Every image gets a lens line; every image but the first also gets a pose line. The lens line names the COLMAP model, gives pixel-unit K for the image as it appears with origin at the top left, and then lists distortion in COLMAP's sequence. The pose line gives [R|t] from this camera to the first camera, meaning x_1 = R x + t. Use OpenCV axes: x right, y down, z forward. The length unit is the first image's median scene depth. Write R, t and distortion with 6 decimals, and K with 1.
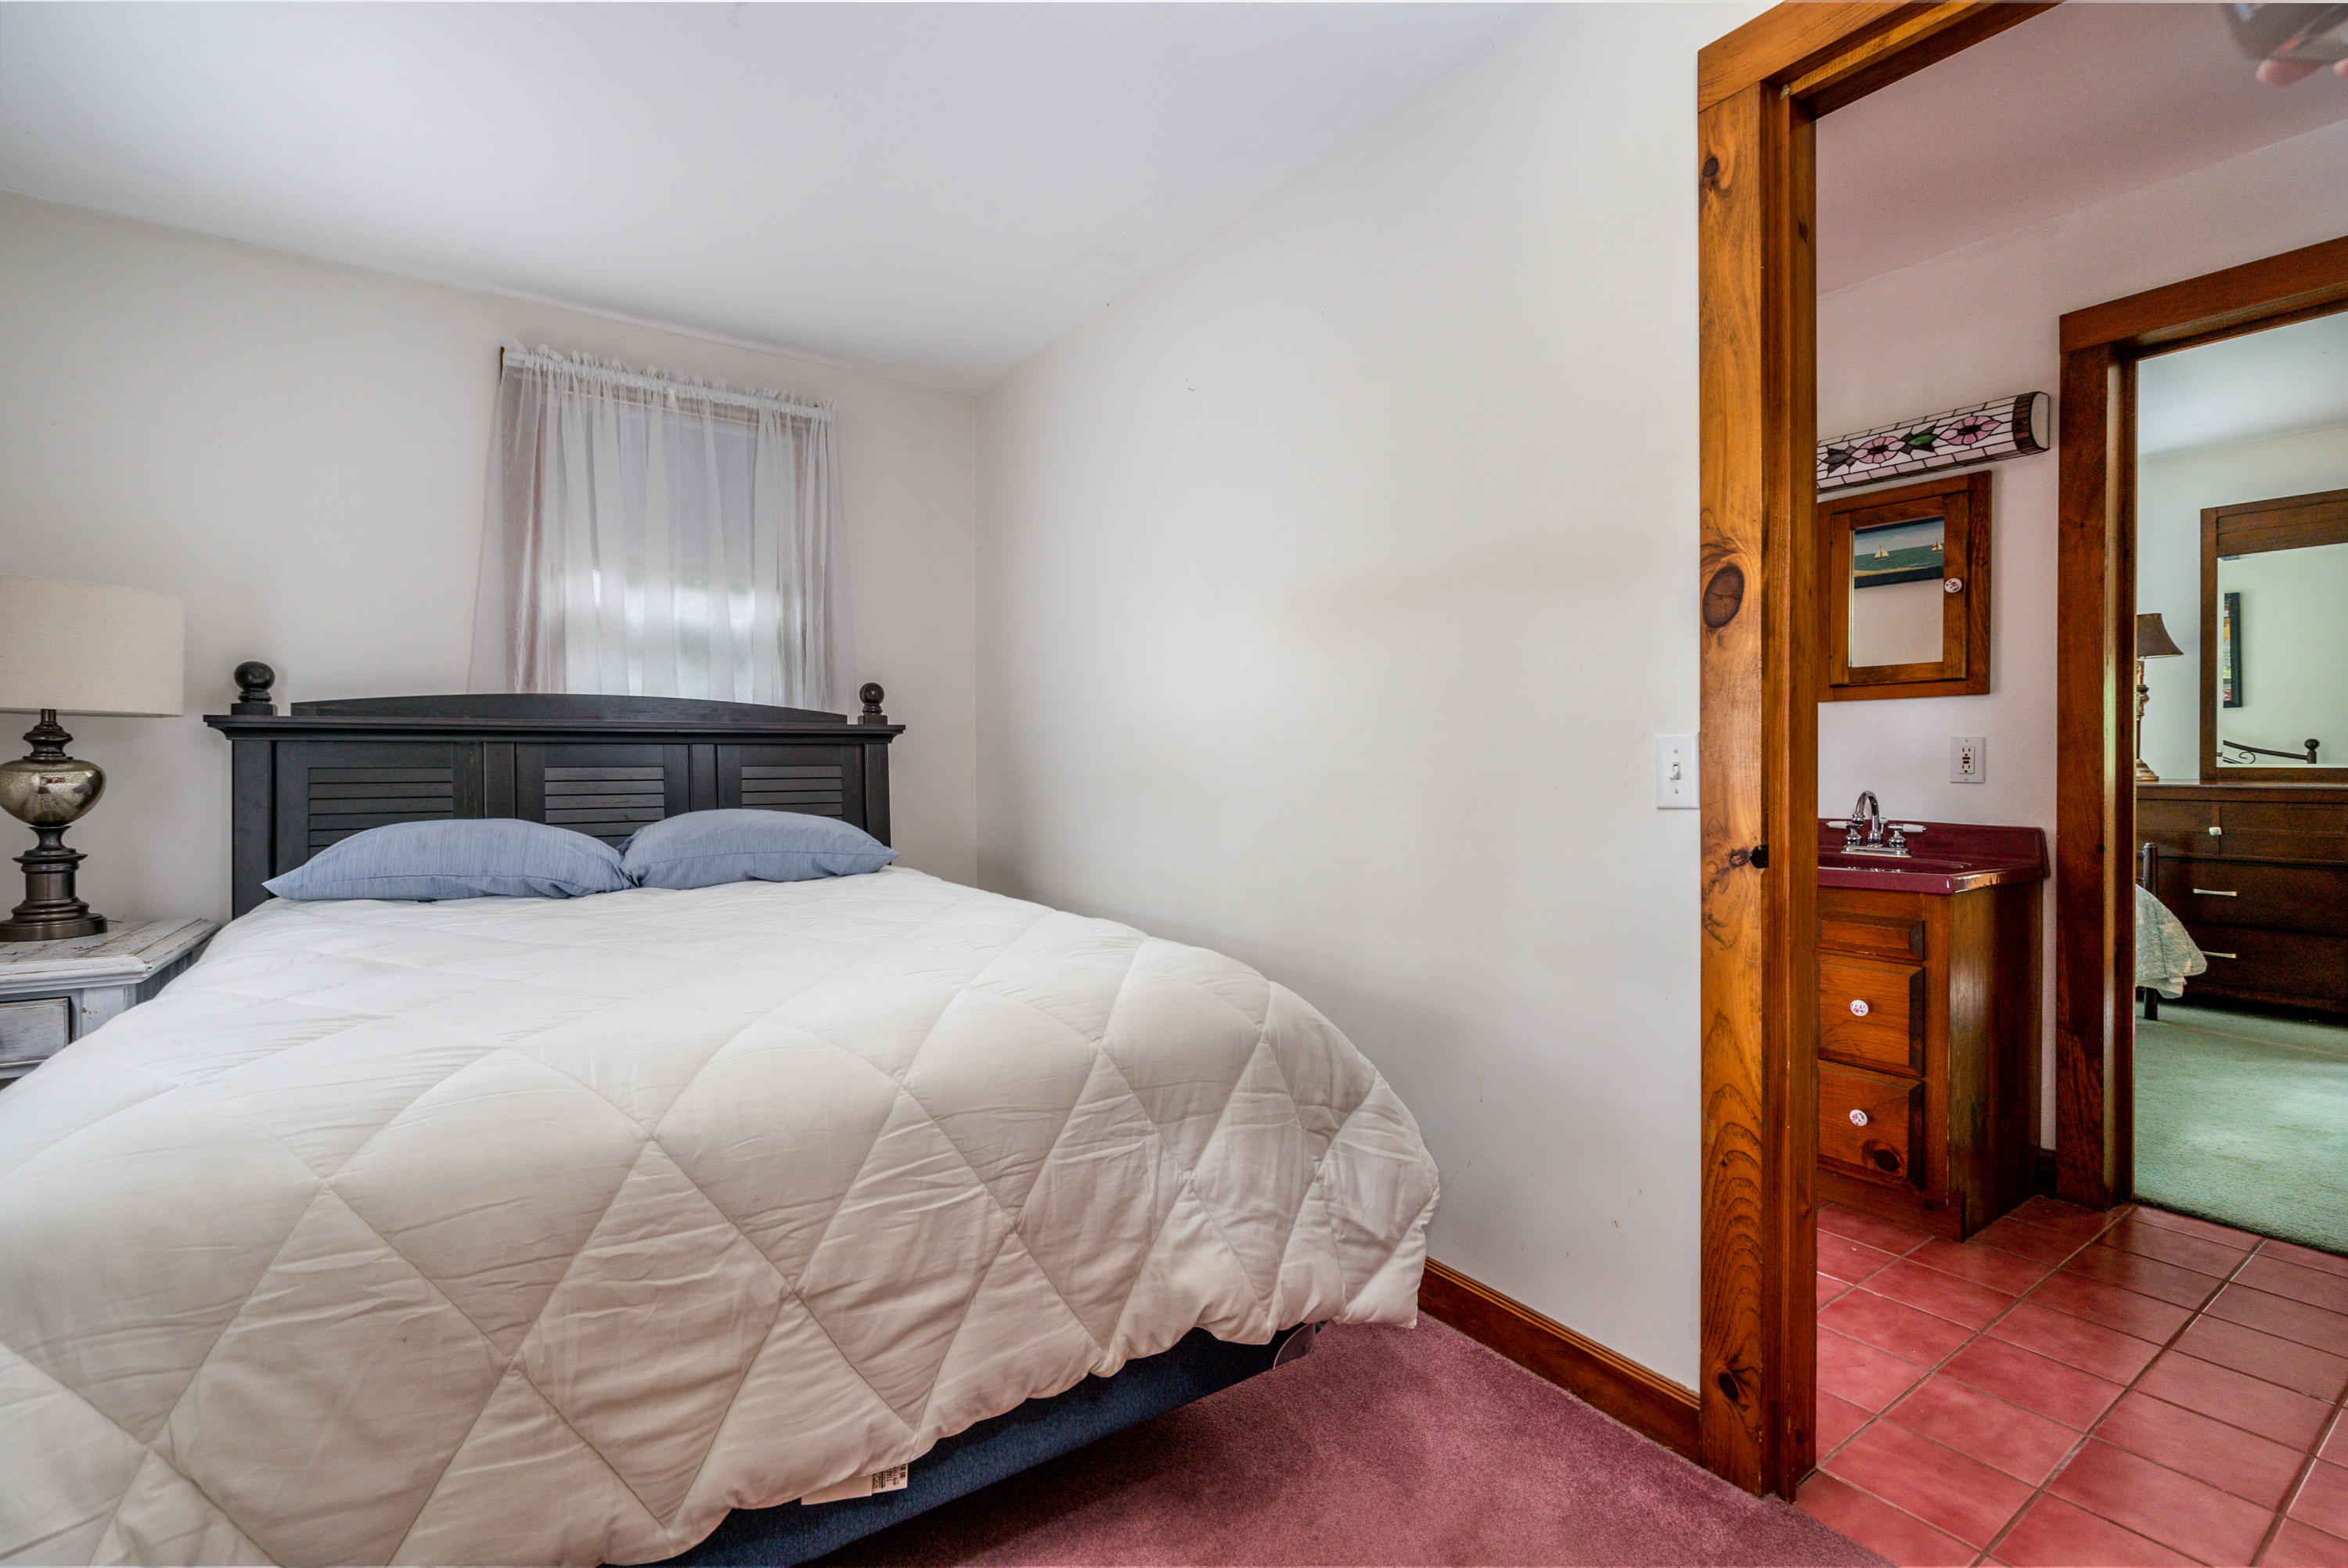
lens RADIAL K [[1096.2, 0, 1247.4], [0, 1096.2, 781.1], [0, 0, 1]] dist [-0.000769, -0.001127]
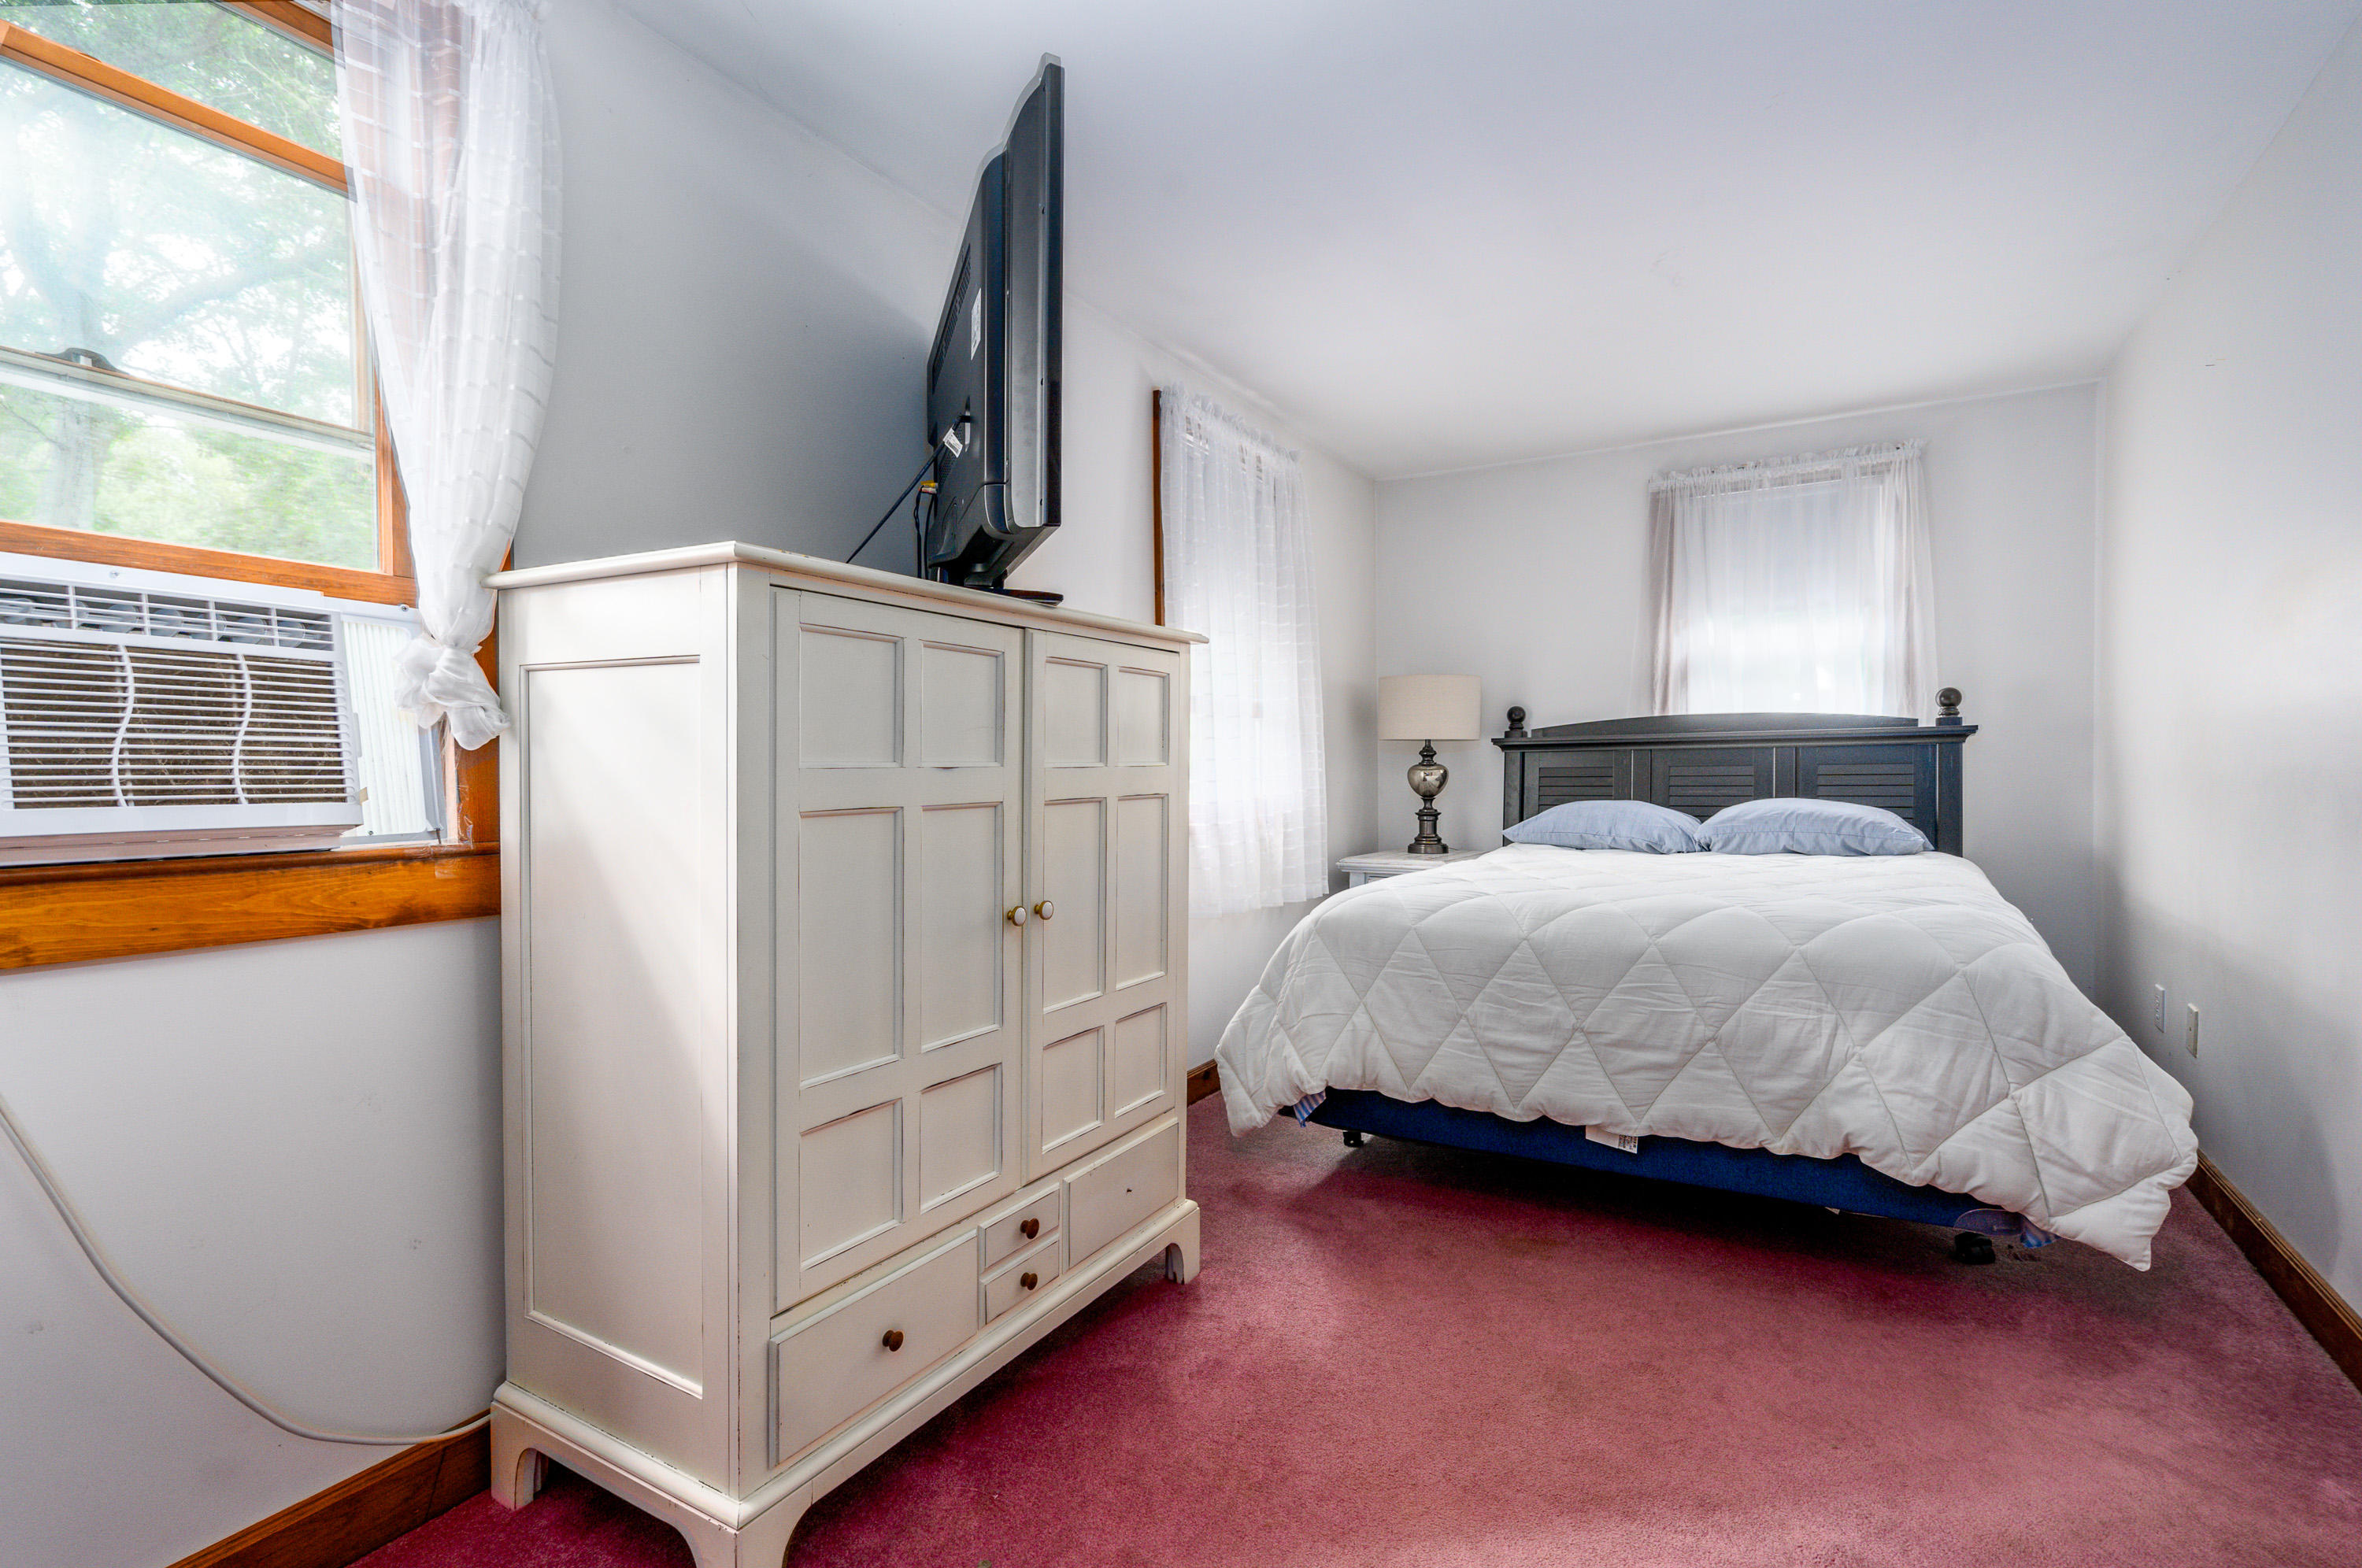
lens RADIAL K [[1102.8, 0, 1177.7], [0, 1102.8, 781.7], [0, 0, 1]] dist [-0.000769, -0.001127]
pose [[0.414602, 0.006524, -0.909980, 0.856490], [-0.006653, 0.999969, 0.004138, 0.011419], [0.909979, 0.004338, 0.414632, -0.388595]]
